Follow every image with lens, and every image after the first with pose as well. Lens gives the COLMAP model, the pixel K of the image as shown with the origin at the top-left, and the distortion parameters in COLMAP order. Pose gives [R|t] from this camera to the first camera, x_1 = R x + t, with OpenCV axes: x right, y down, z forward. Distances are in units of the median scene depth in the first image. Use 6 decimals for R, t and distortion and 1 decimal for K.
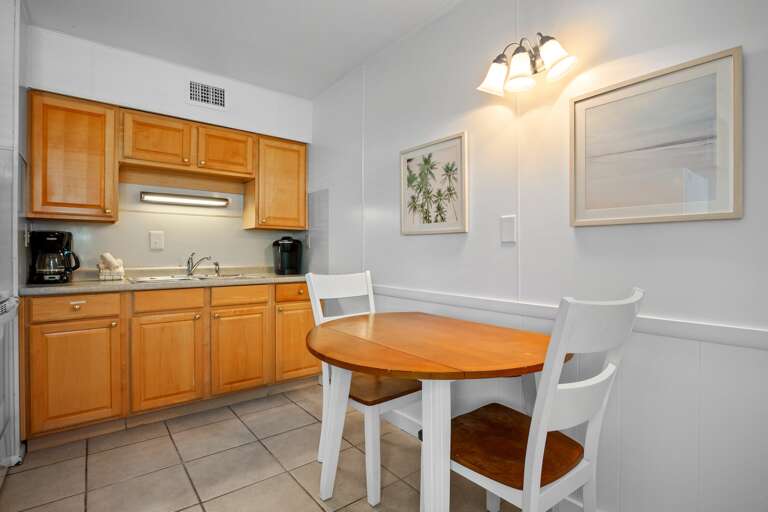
lens RADIAL K [[375.6, 0, 384.0], [0, 375.6, 254.2], [0, 0, 1]] dist [-0.018099, -0.000575]
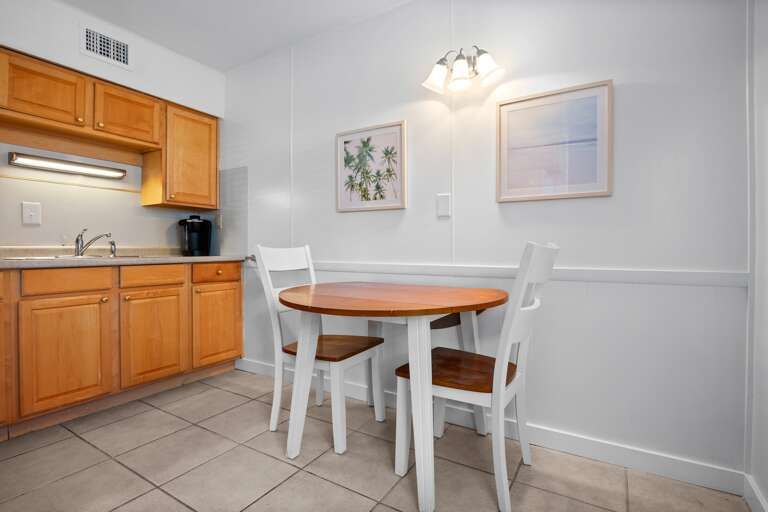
lens RADIAL K [[375.6, 0, 381.3], [0, 375.6, 252.5], [0, 0, 1]] dist [-0.018099, -0.000575]
pose [[0.937340, -0.004107, 0.348392, -0.210566], [0.003175, 0.999990, 0.003246, 0.061361], [-0.348402, -0.001936, 0.937343, -0.043043]]
